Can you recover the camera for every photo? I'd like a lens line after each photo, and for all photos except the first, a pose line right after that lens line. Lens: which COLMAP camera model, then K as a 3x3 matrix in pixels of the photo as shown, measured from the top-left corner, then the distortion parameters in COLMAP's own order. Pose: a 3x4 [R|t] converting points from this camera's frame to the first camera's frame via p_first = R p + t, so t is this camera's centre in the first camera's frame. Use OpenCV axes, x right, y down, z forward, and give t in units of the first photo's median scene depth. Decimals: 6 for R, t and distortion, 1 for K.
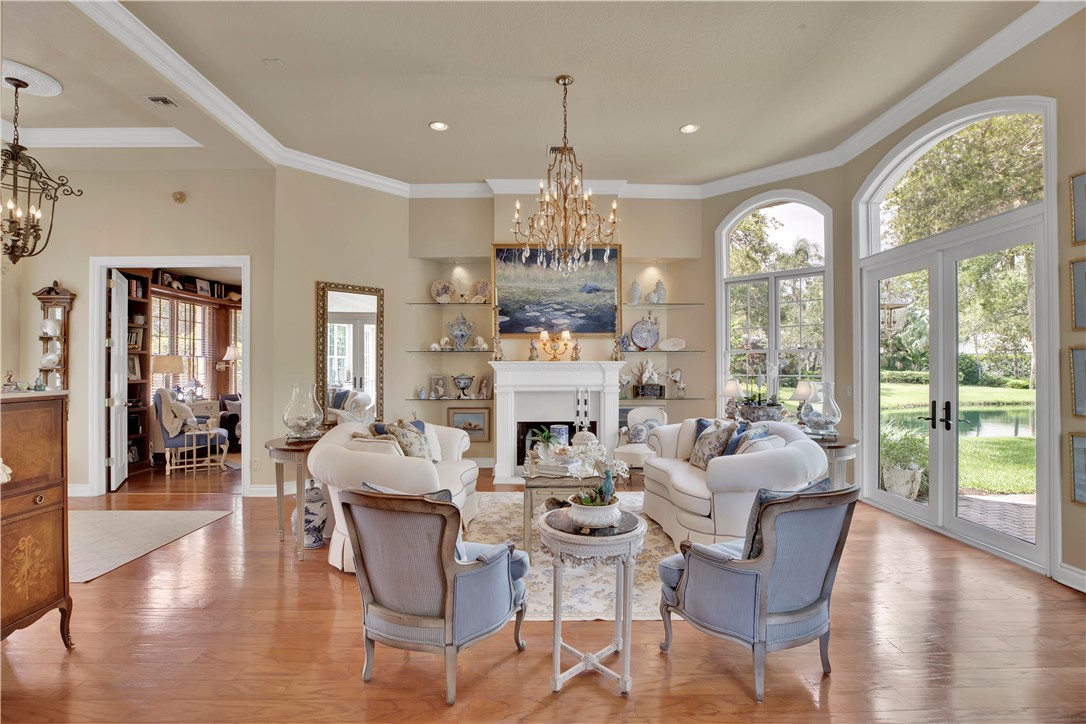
lens RADIAL K [[498.3, 0, 543.0], [0, 498.3, 362.0], [0, 0, 1]] dist [-0.030353, 0.000815]
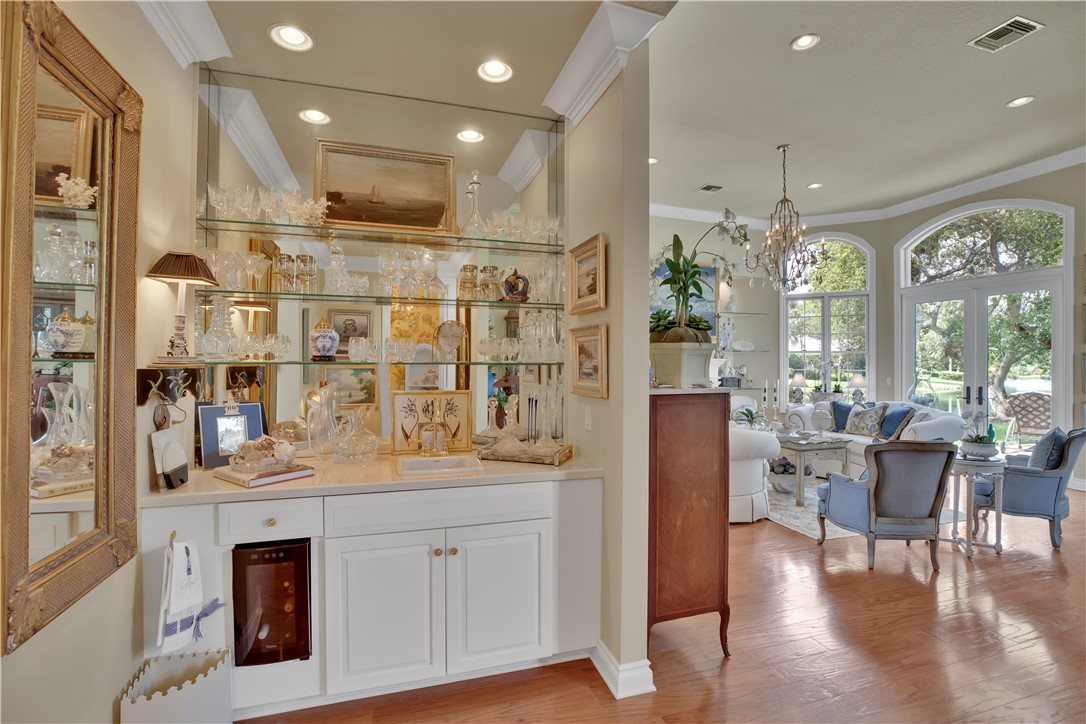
lens RADIAL K [[498.3, 0, 543.0], [0, 498.3, 362.0], [0, 0, 1]] dist [-0.030353, 0.000815]
pose [[0.960866, 0.003794, 0.276989, -0.912012], [-0.005750, 0.999964, 0.006248, 0.001564], [-0.276955, -0.007596, 0.960853, -0.097065]]
